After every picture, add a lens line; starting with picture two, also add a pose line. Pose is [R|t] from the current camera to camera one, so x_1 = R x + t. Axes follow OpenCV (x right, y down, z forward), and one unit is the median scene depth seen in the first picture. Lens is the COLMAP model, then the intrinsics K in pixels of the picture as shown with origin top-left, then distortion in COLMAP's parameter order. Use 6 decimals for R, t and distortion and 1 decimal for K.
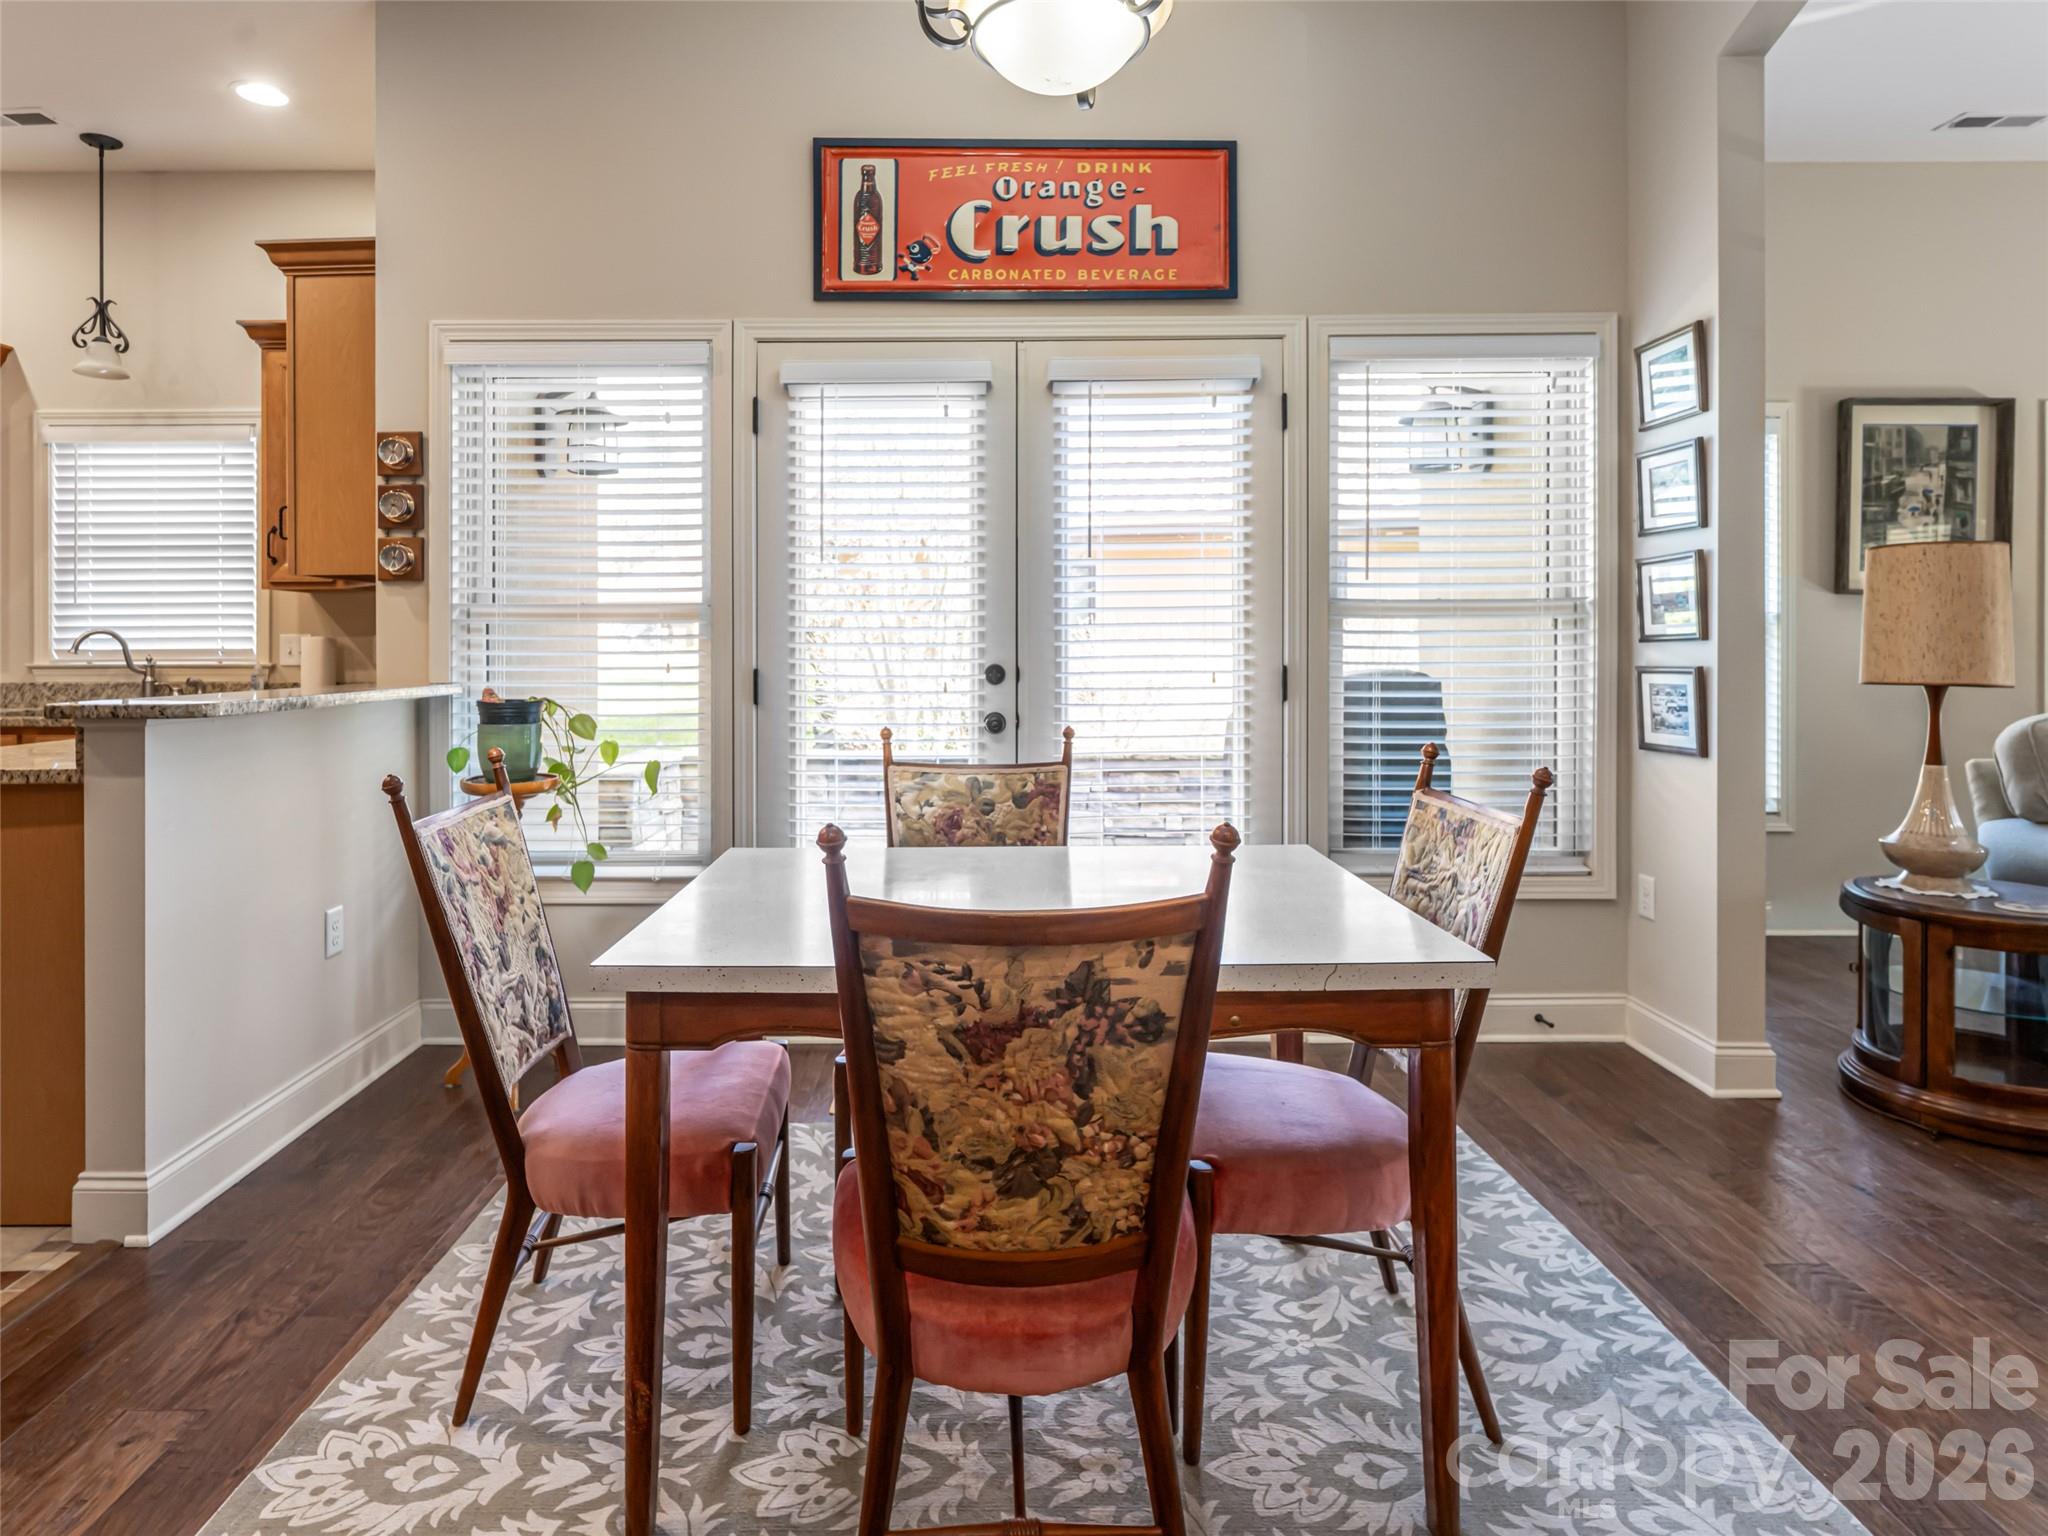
lens RADIAL K [[1170.0, 0, 1012.6], [0, 1170.0, 644.0], [0, 0, 1]] dist [0.005019, -0.000670]
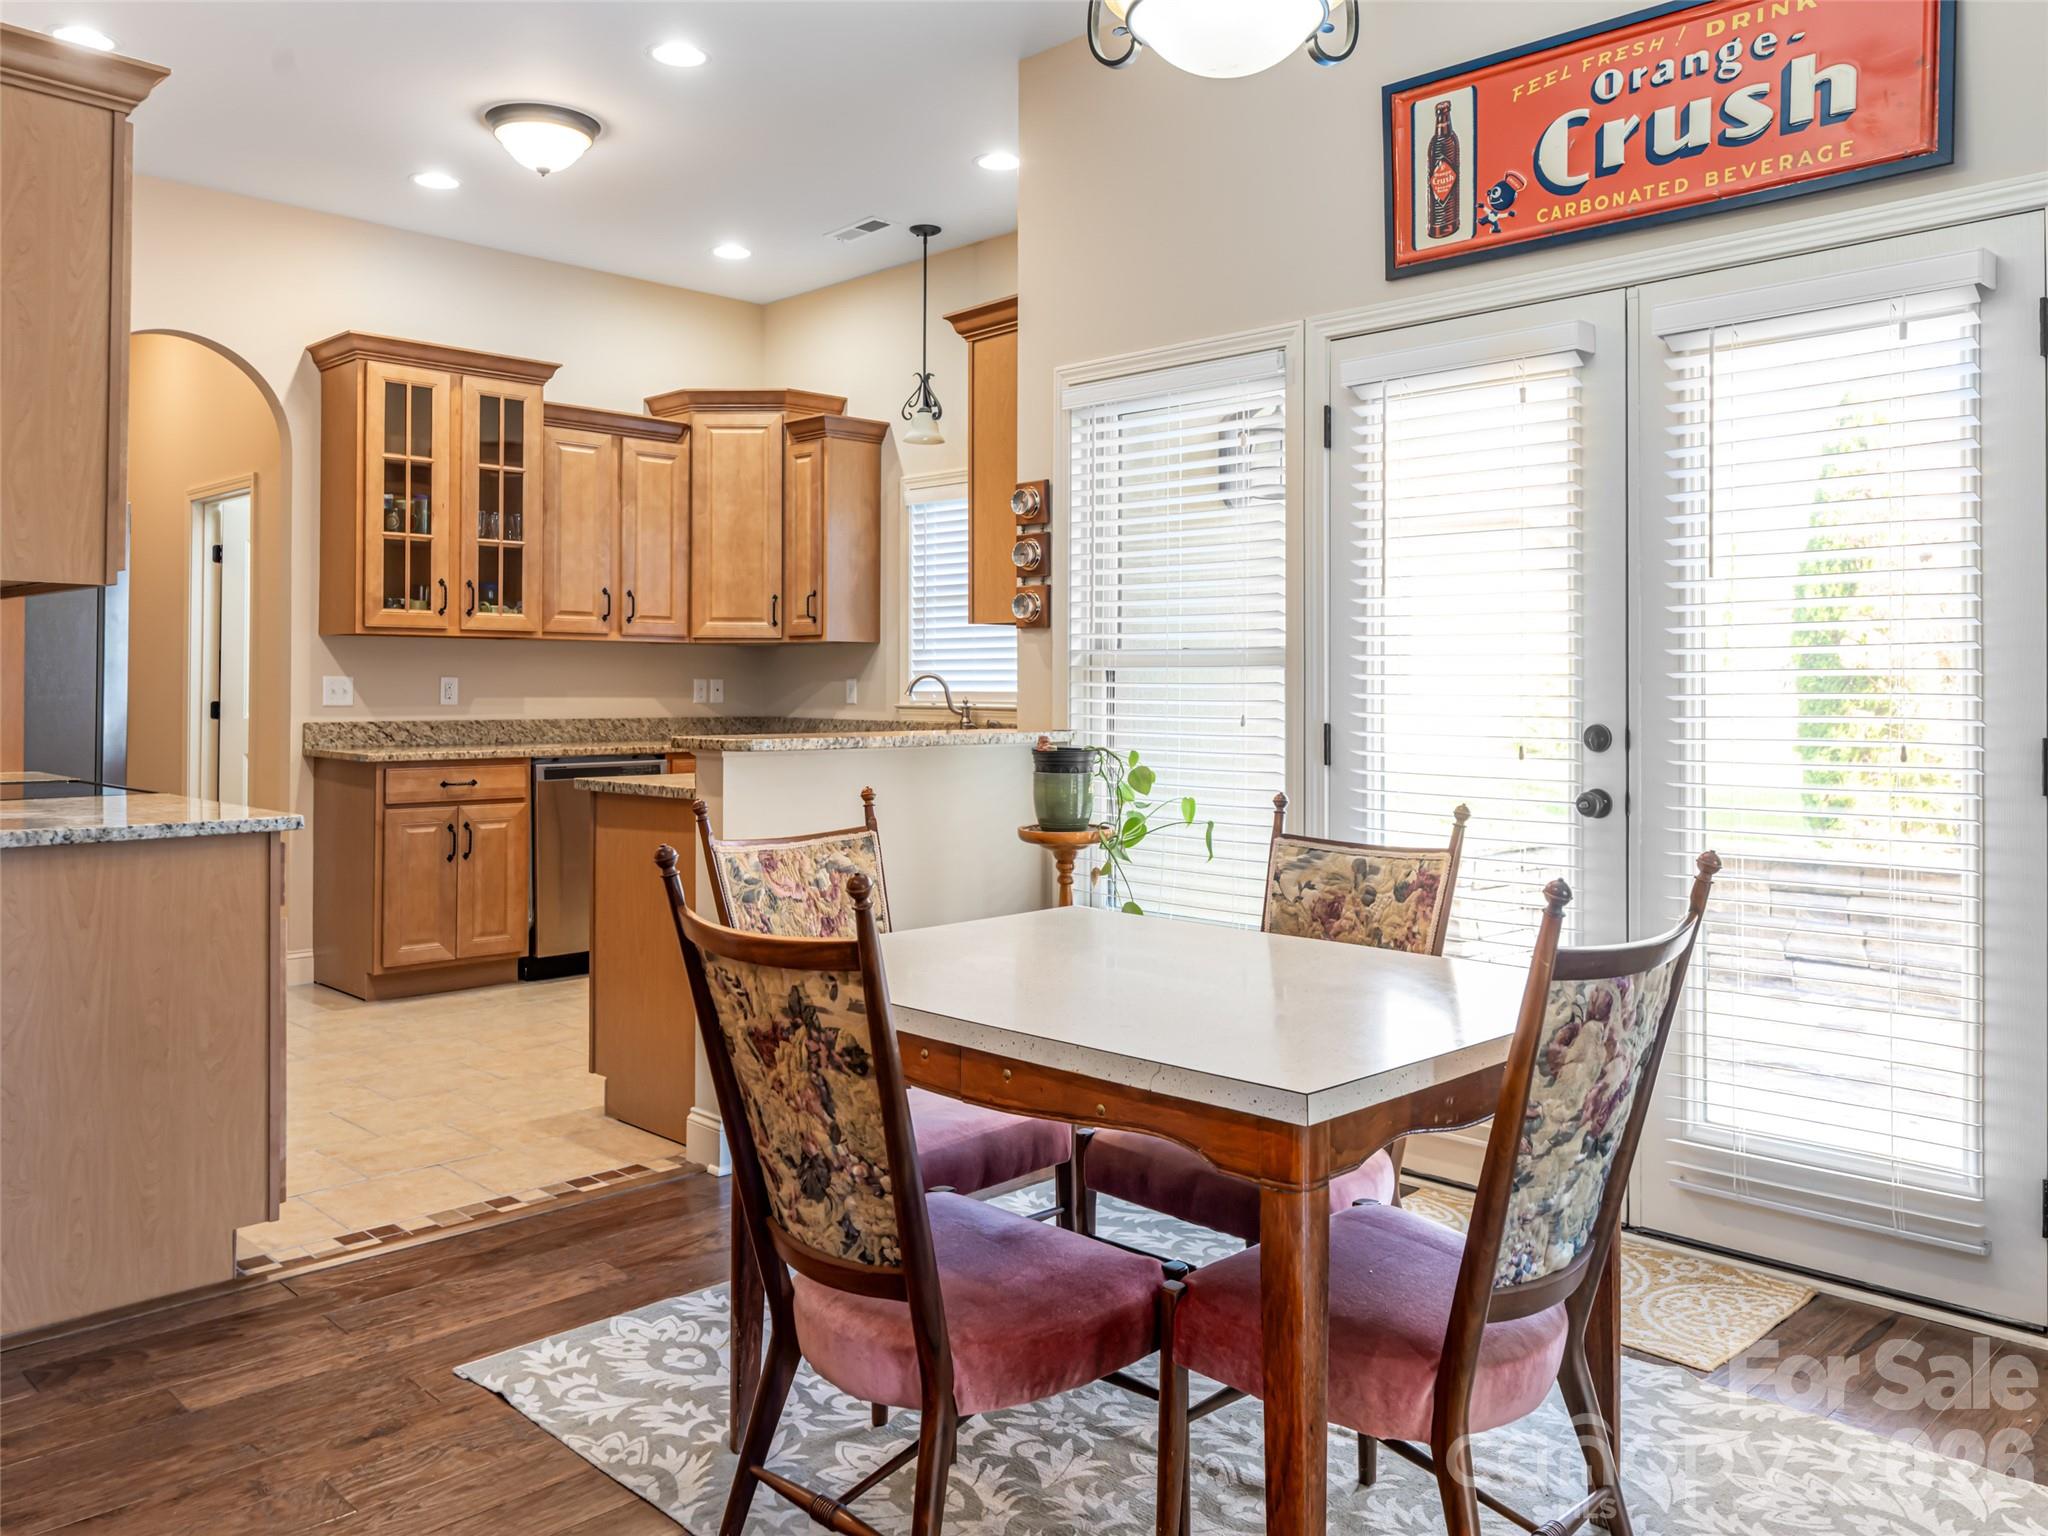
lens RADIAL K [[1582.8, 0, 1018.0], [0, 1582.8, 672.5], [0, 0, 1]] dist [0.012475, -0.008692]
pose [[0.704323, 0.001377, -0.709879, 0.446646], [-0.007366, 0.999958, -0.005369, -0.008042], [0.709842, 0.009011, 0.704304, 0.026798]]
